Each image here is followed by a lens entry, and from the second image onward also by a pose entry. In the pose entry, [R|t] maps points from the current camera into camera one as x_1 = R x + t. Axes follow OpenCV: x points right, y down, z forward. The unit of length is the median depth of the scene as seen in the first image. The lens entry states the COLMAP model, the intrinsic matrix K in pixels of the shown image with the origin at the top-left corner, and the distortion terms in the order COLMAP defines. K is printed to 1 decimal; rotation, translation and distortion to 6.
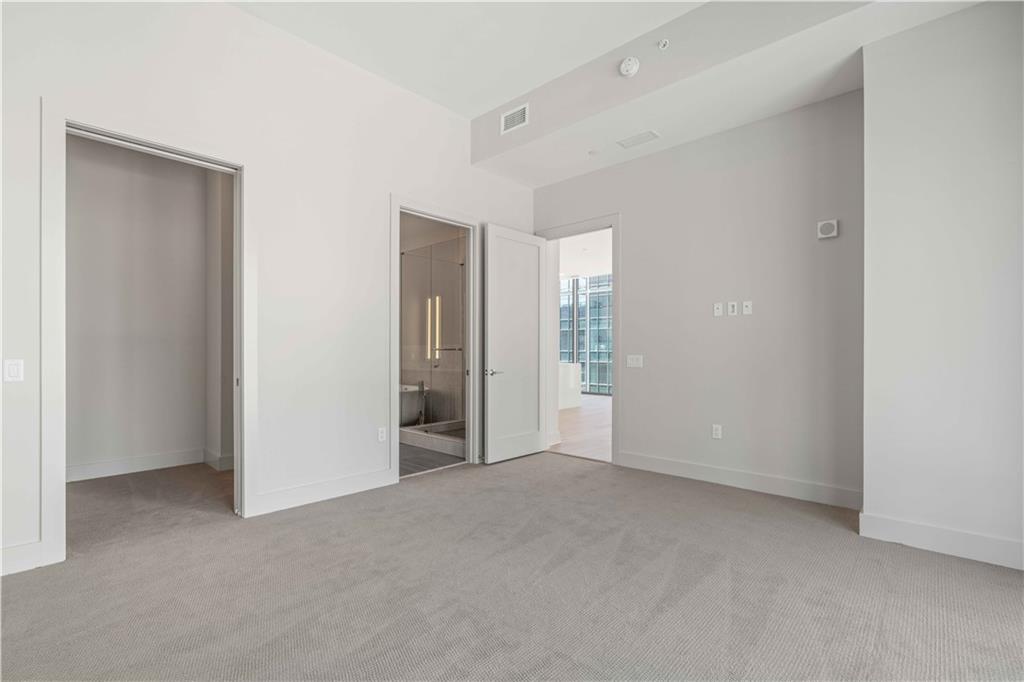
lens RADIAL K [[468.2, 0, 512.0], [0, 468.2, 341.0], [0, 0, 1]] dist [-0.001101, -0.000078]
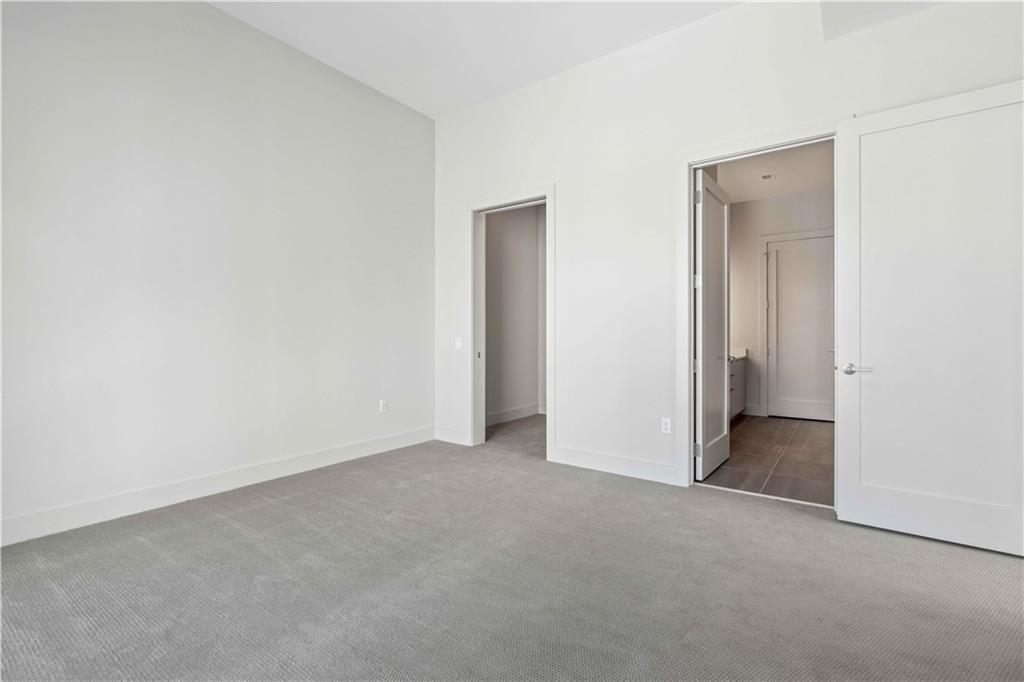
lens RADIAL K [[460.6, 0, 506.9], [0, 460.6, 336.2], [0, 0, 1]] dist [-0.003562, -0.000428]
pose [[0.106256, -0.003651, -0.994332, 0.568875], [0.022352, 0.999749, -0.001282, 0.019101], [0.994088, -0.022089, 0.106311, 0.592201]]
